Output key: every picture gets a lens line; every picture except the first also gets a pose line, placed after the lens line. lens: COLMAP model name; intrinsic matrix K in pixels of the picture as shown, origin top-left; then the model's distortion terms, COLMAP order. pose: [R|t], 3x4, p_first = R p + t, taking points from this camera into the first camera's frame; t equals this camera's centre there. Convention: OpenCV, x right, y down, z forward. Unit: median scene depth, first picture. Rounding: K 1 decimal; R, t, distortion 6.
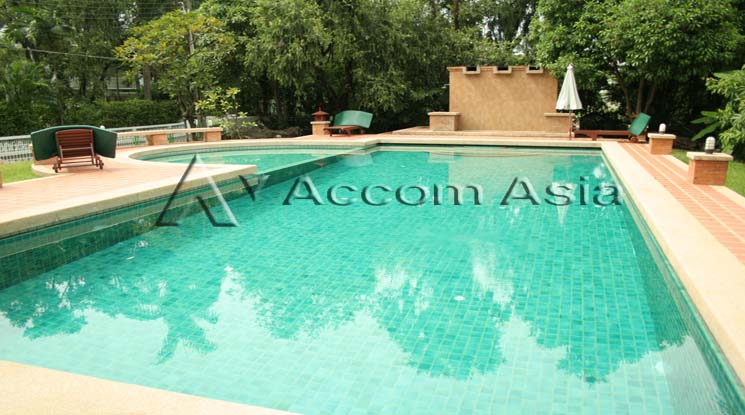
lens RADIAL K [[605.0, 0, 356.7], [0, 605.0, 207.6], [0, 0, 1]] dist [-0.137546, 0.156157]
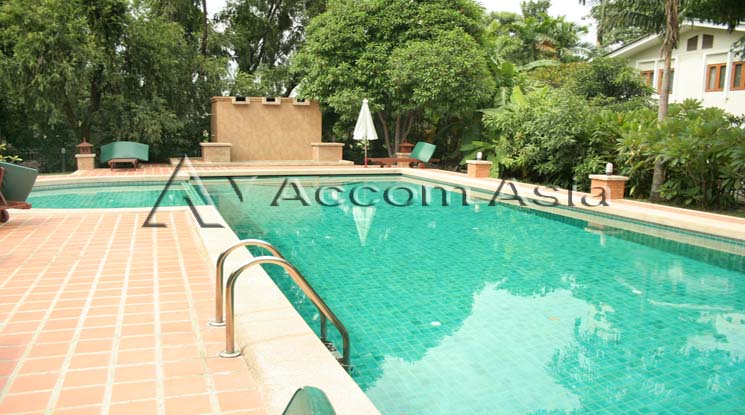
lens RADIAL K [[605.0, 0, 356.7], [0, 605.0, 207.6], [0, 0, 1]] dist [-0.137546, 0.156157]
pose [[0.816781, -0.058538, 0.573970, -0.234567], [0.086081, 0.996069, -0.020910, -0.015777], [-0.570490, 0.066486, 0.818609, 0.090907]]
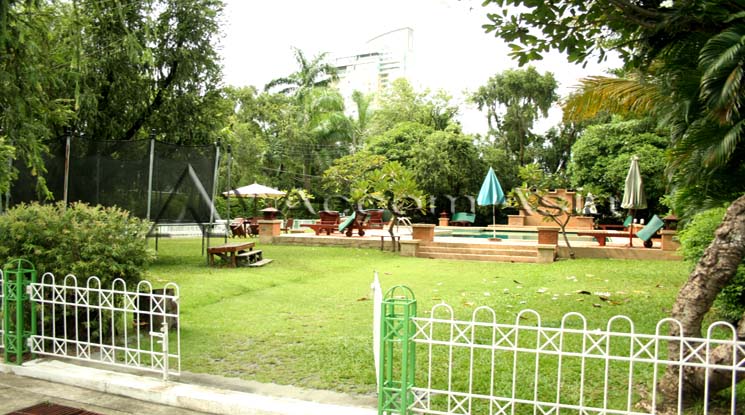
lens RADIAL K [[605.0, 0, 356.7], [0, 605.0, 207.6], [0, 0, 1]] dist [-0.137546, 0.156157]
pose [[0.998167, 0.030805, -0.052100, -0.218175], [-0.040141, 0.981175, -0.188904, 0.158680], [0.045300, 0.190649, 0.980612, -0.683992]]
